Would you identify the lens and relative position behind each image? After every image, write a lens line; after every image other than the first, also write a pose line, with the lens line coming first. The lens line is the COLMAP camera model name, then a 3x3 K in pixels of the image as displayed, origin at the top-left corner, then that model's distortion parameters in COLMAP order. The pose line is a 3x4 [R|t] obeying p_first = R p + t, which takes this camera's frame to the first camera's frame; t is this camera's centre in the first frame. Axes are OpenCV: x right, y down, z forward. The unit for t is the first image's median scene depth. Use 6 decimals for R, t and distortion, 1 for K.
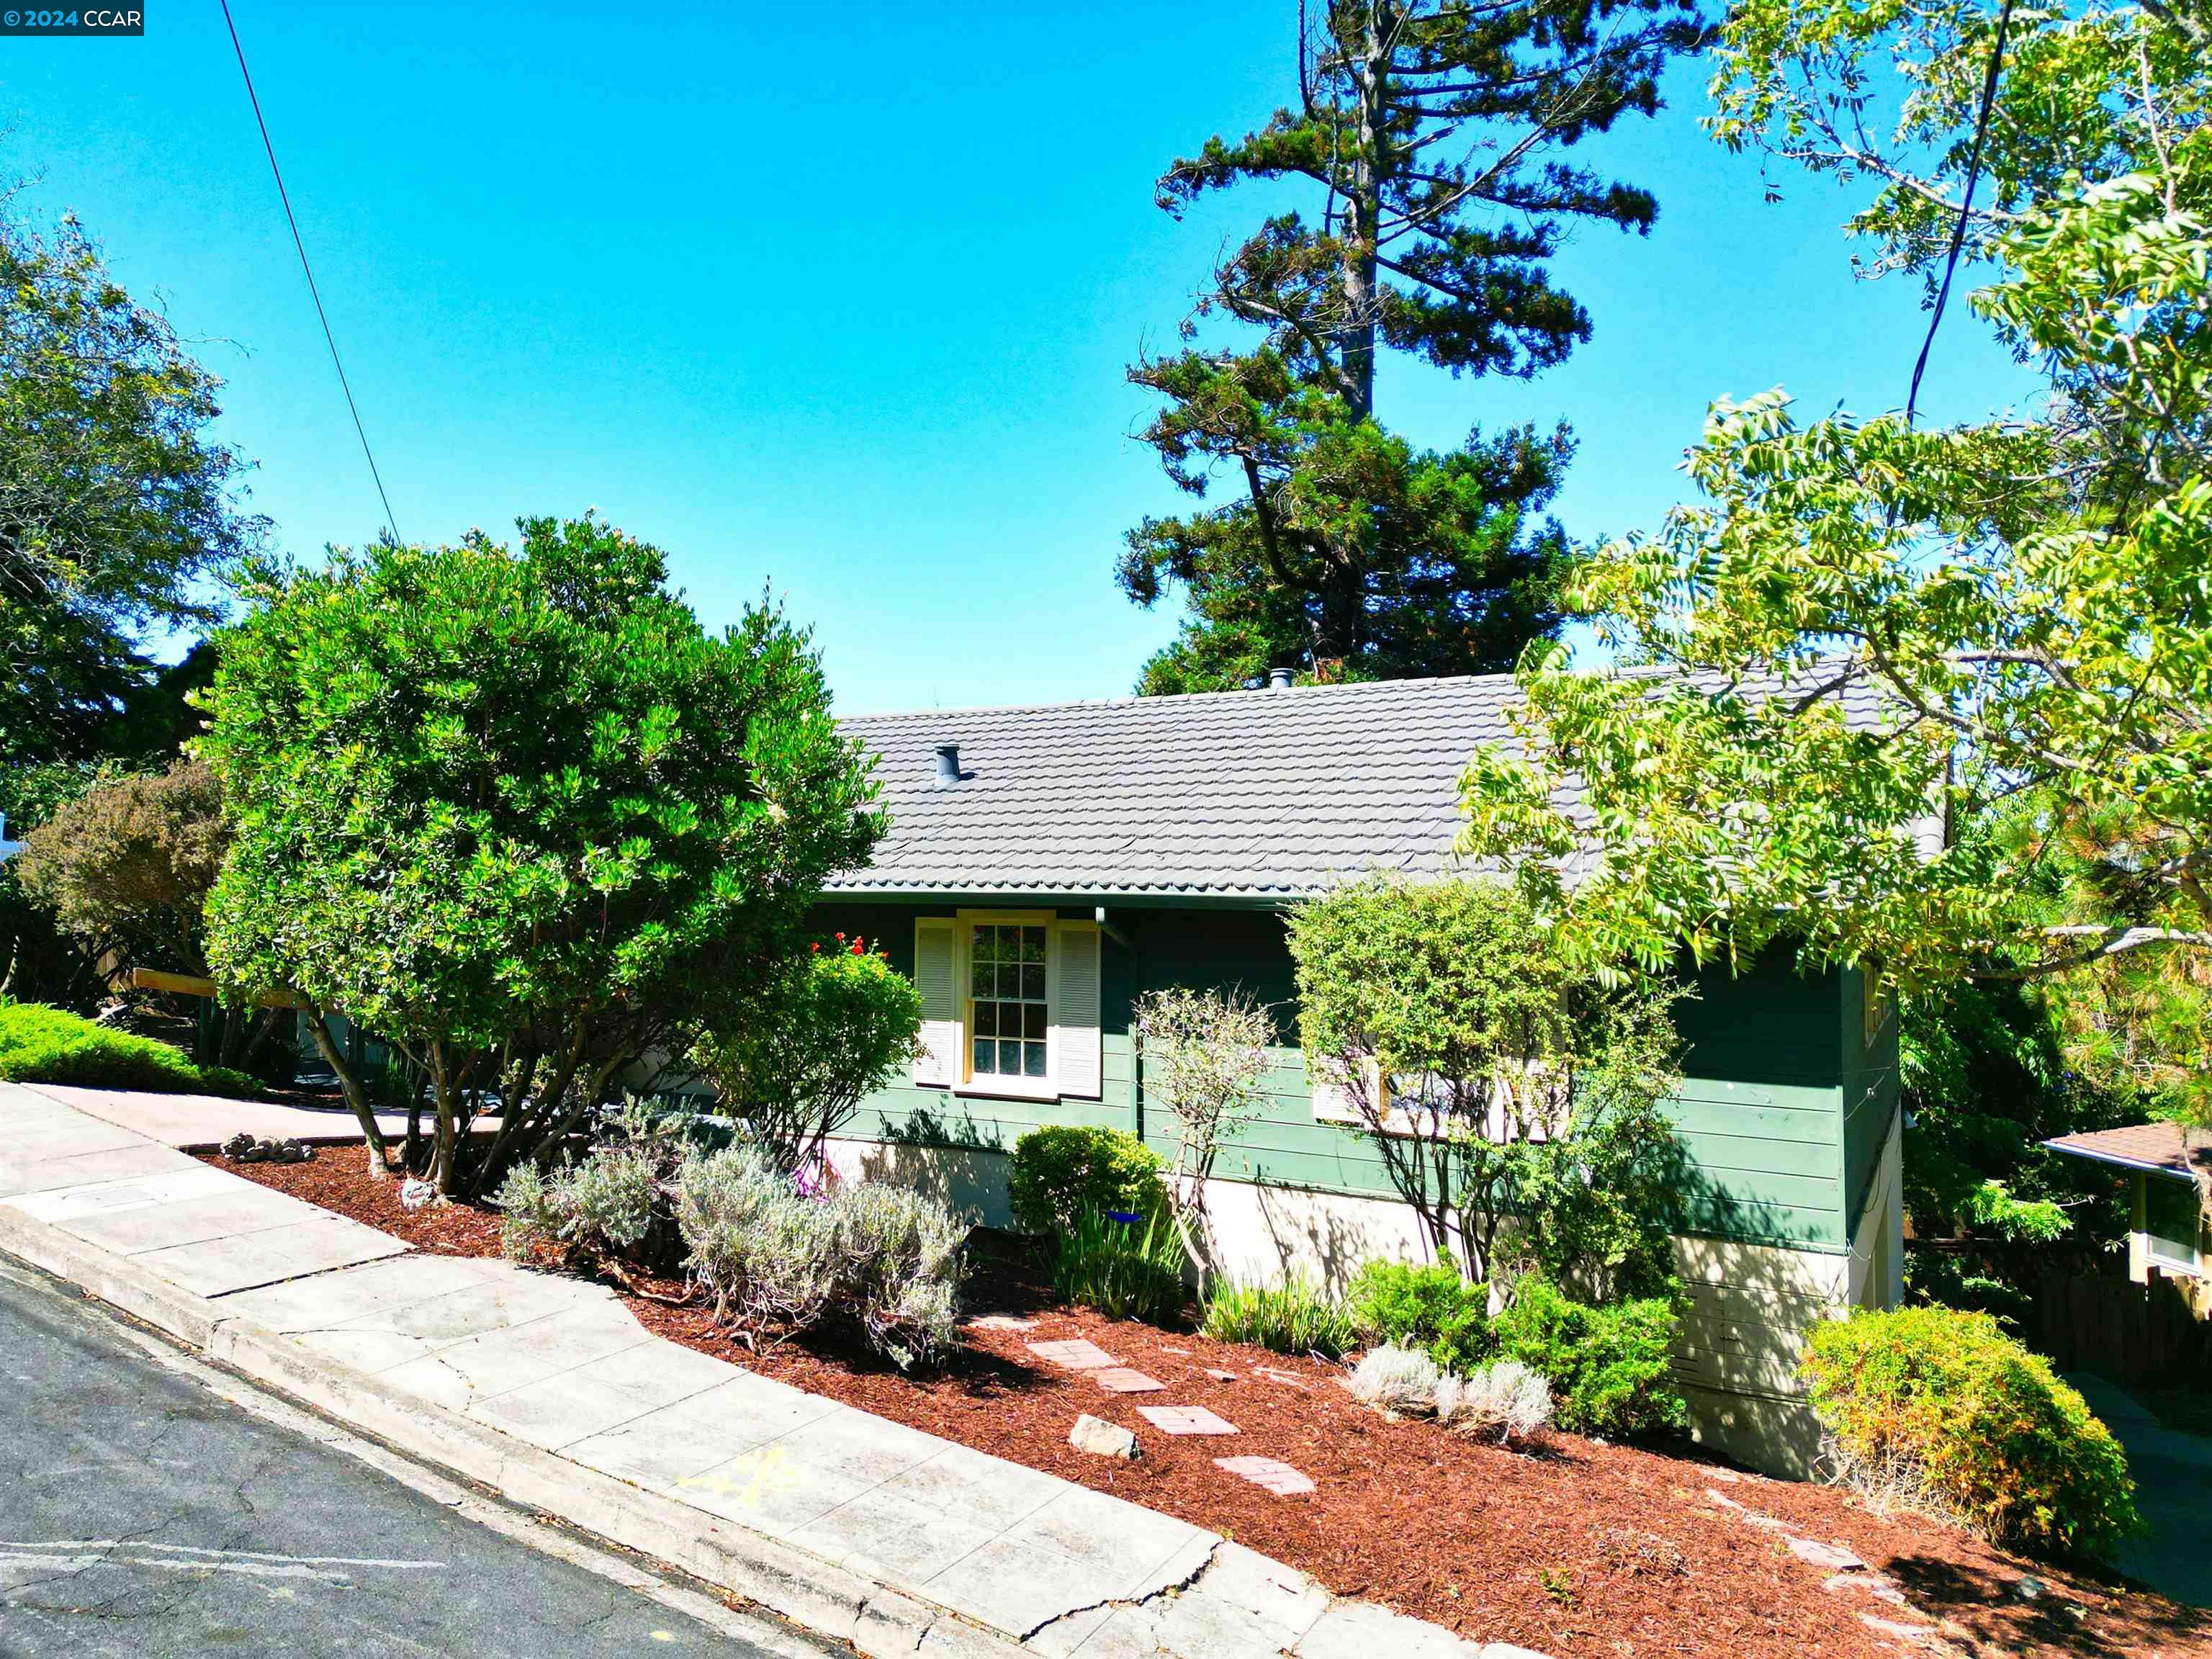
lens RADIAL K [[1538.1, 0, 1100.2], [0, 1538.1, 834.9], [0, 0, 1]] dist [0.089842, -0.108453]
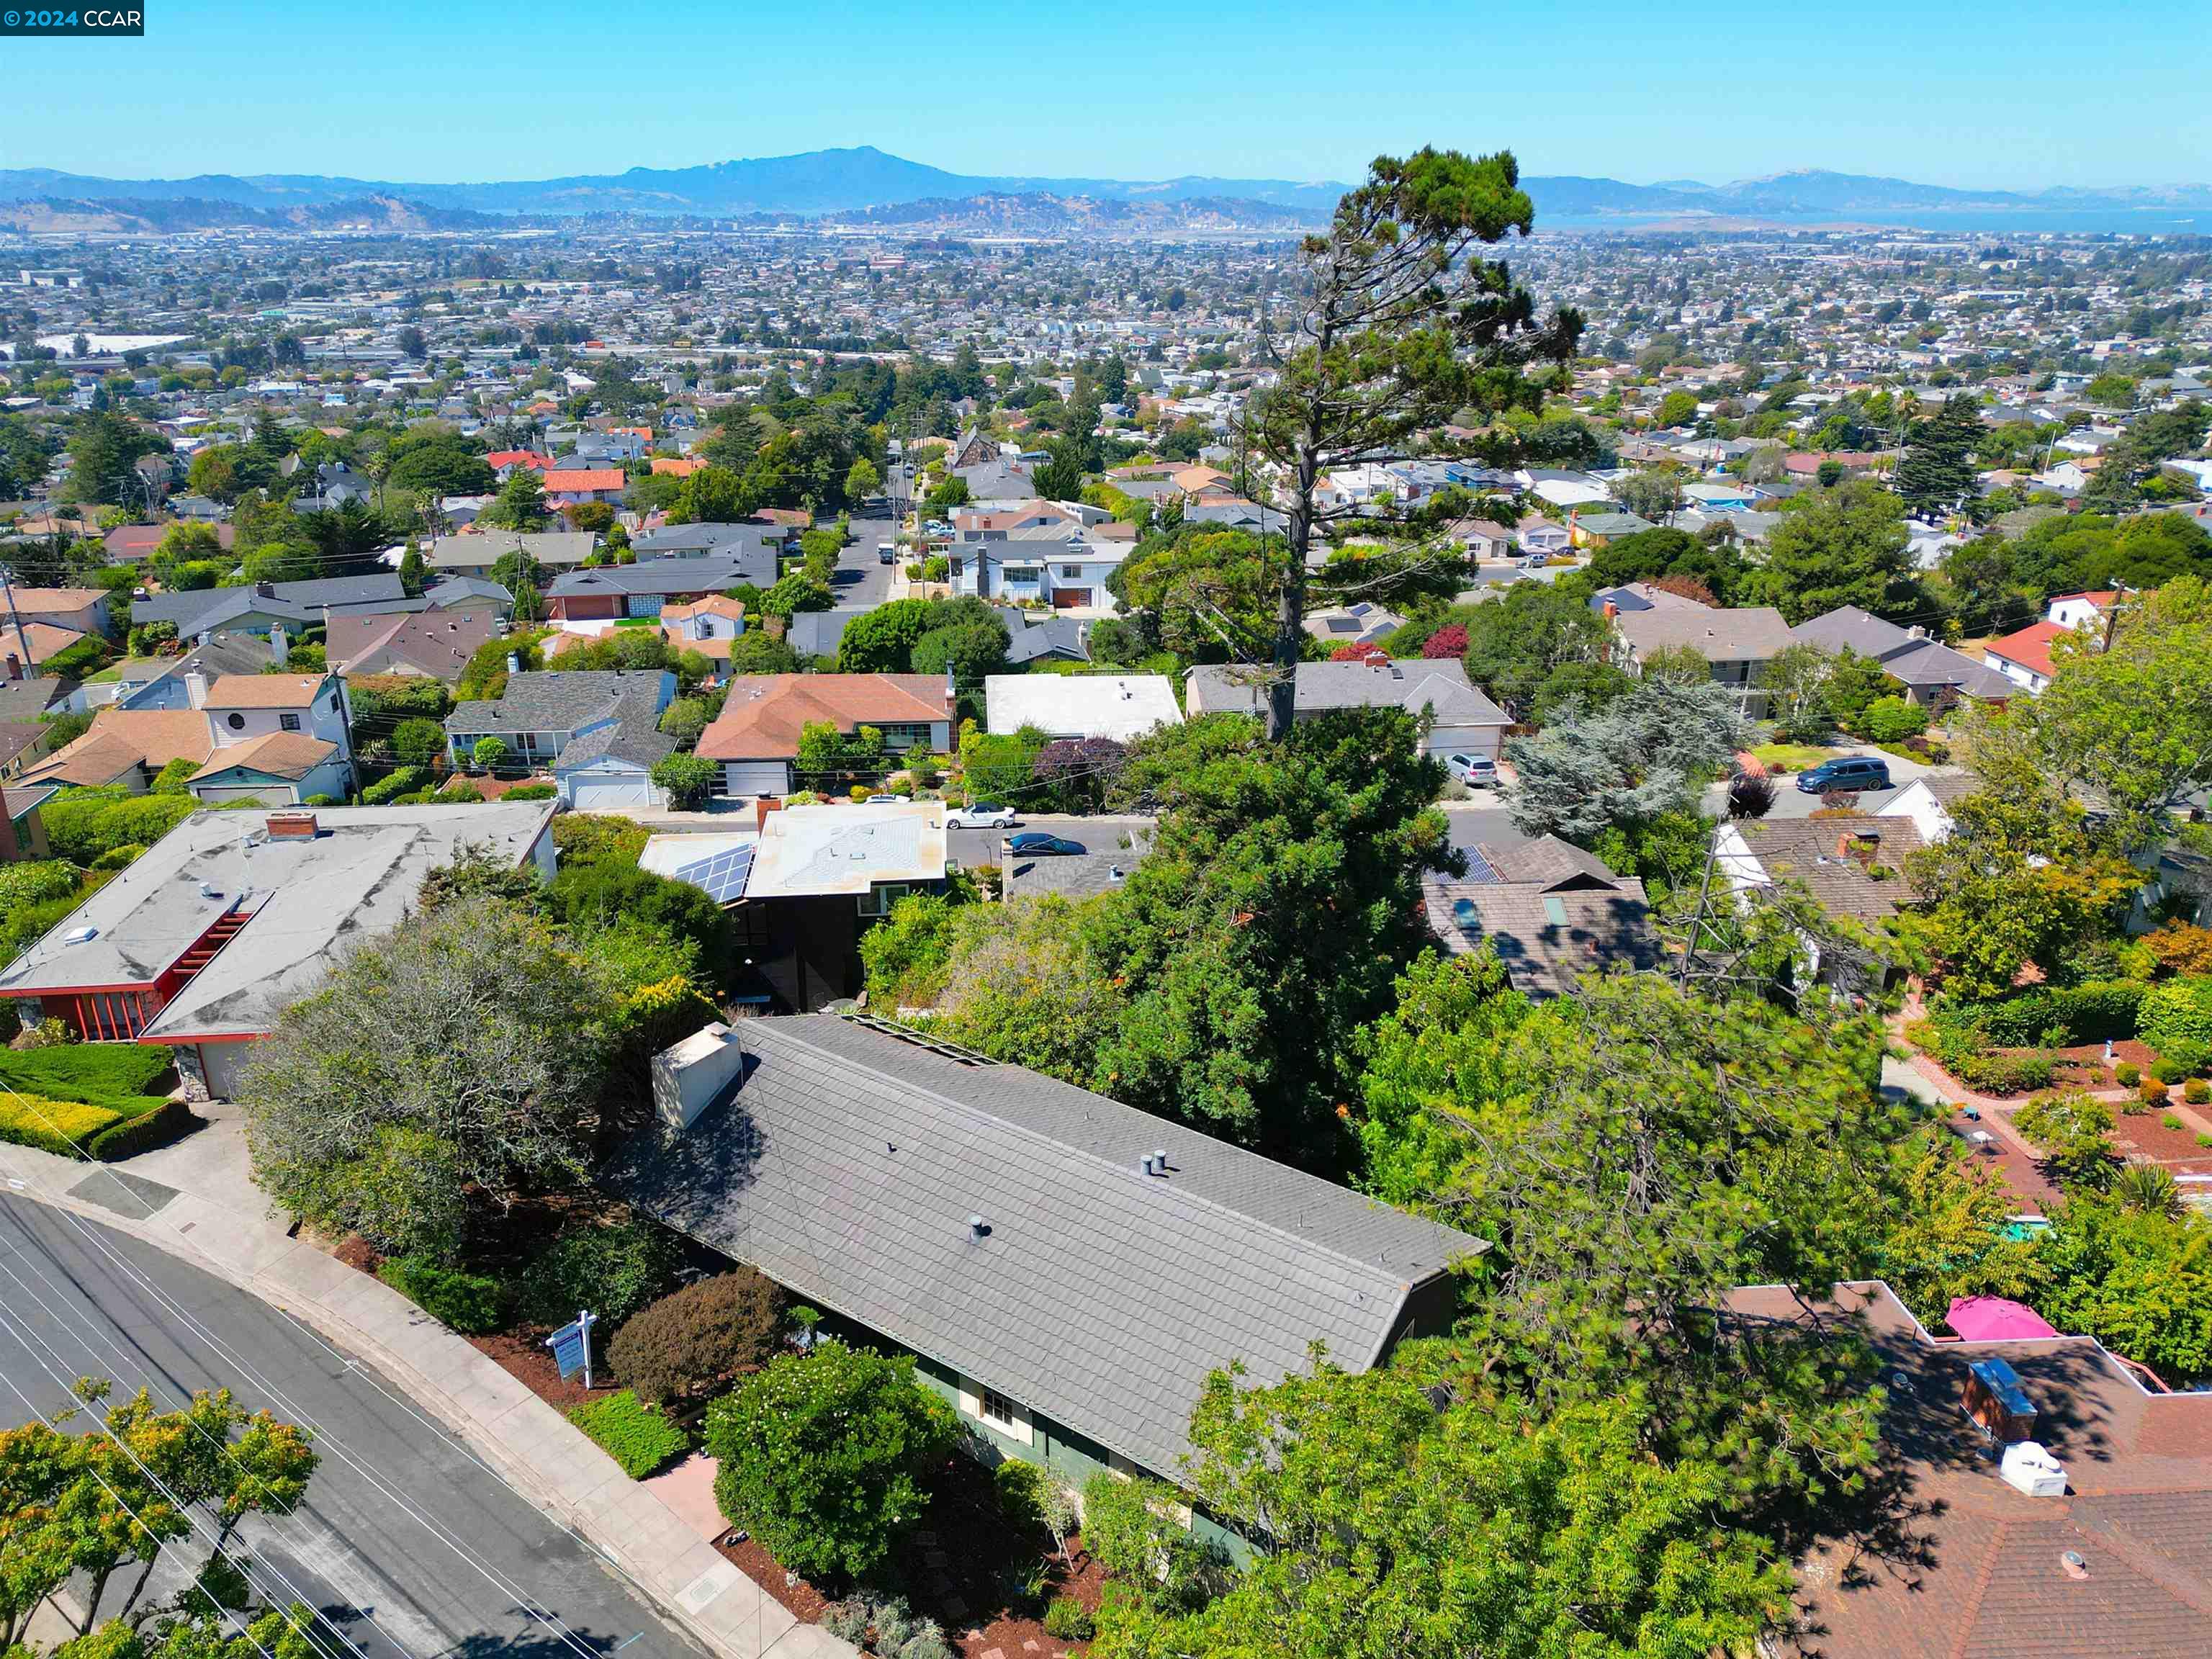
lens RADIAL K [[1536.9, 0, 1103.6], [0, 1536.9, 834.2], [0, 0, 1]] dist [0.069569, -0.059039]
pose [[0.996322, 0.031358, -0.079741, 0.182729], [0.002246, 0.920750, 0.390147, -1.104877], [0.085655, -0.388891, 0.917293, -0.578171]]
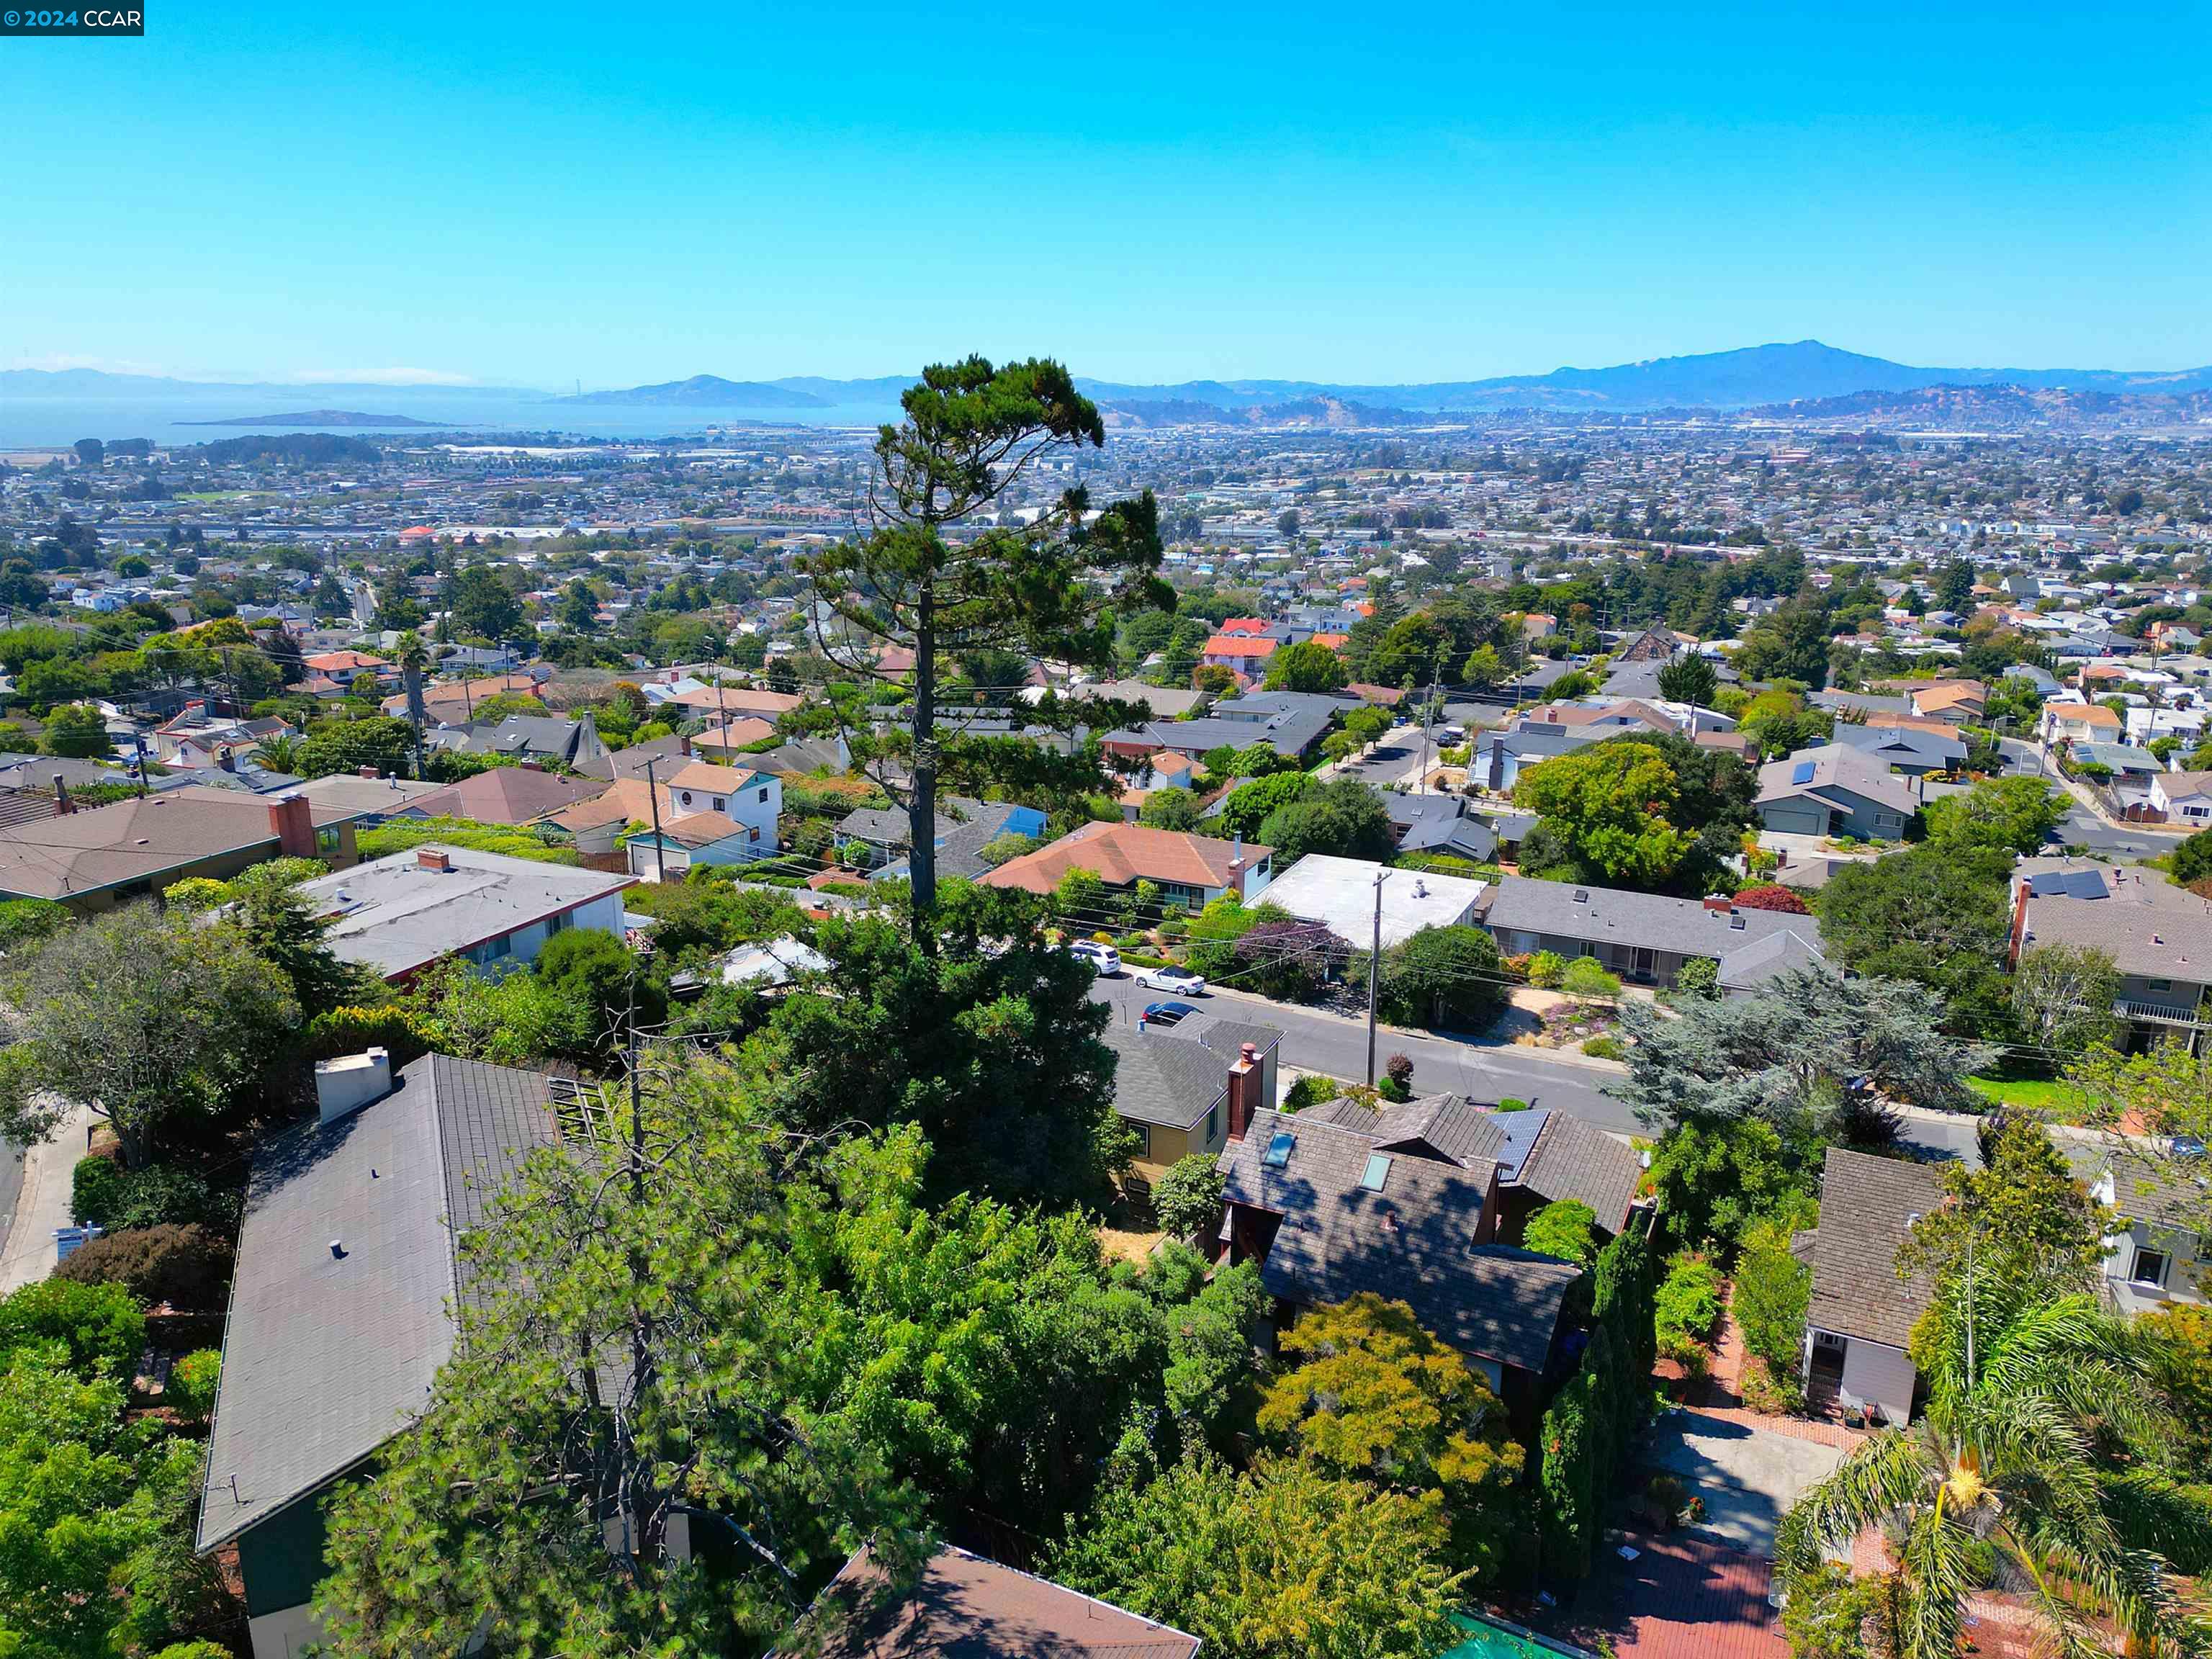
lens RADIAL K [[1538.1, 0, 1100.2], [0, 1538.1, 834.9], [0, 0, 1]] dist [0.089842, -0.108453]
pose [[0.811264, 0.159277, -0.562566, 1.744065], [0.007191, 0.959389, 0.281996, -1.102505], [0.584635, -0.232819, 0.777172, -0.055957]]
